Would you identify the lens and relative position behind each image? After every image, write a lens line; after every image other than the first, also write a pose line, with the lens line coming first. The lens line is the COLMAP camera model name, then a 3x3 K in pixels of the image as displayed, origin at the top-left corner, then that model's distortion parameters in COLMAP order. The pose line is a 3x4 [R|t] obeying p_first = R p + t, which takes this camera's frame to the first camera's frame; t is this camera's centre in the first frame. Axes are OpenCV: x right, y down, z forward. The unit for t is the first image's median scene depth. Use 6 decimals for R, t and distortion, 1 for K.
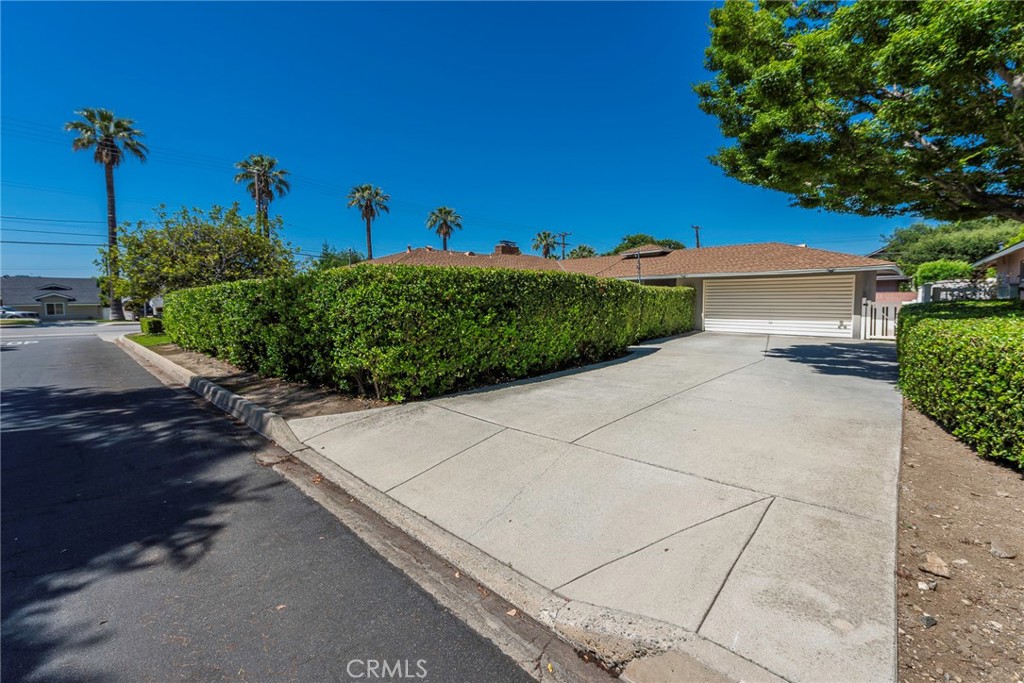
lens RADIAL K [[447.0, 0, 512.0], [0, 447.0, 341.5], [0, 0, 1]] dist [-0.000963, -0.000037]
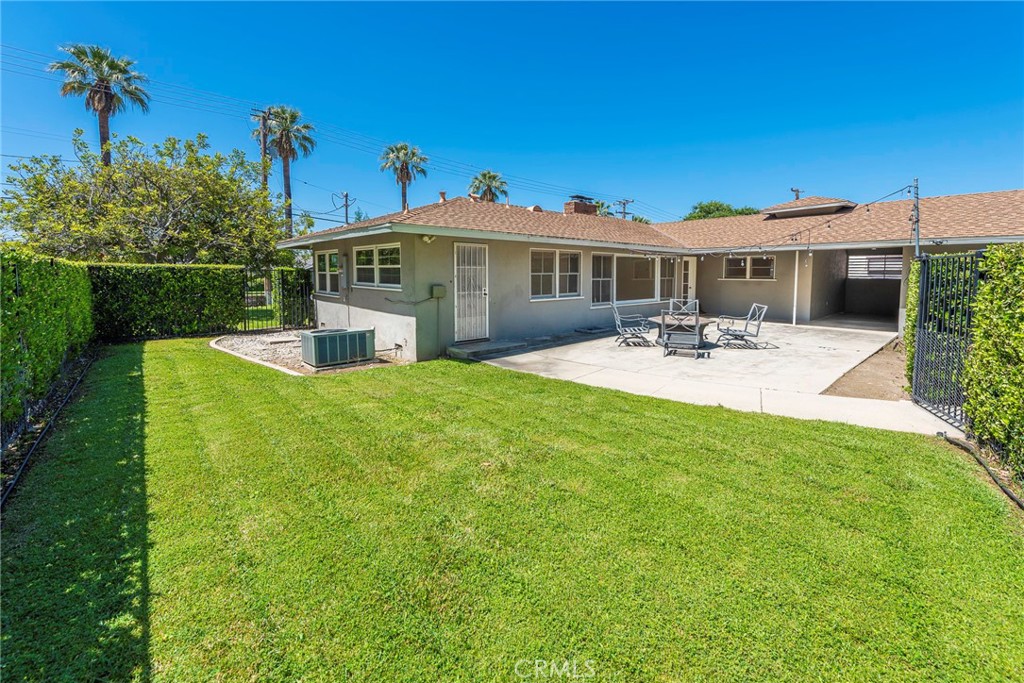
lens RADIAL K [[409.6, 0, 512.0], [0, 409.6, 341.5], [0, 0, 1]] dist [0.000863, 0.000076]
pose [[0.996725, 0.024542, -0.077056, -0.041858], [-0.019358, 0.997545, 0.067306, -0.022426], [0.078519, -0.065594, 0.994752, 0.209797]]
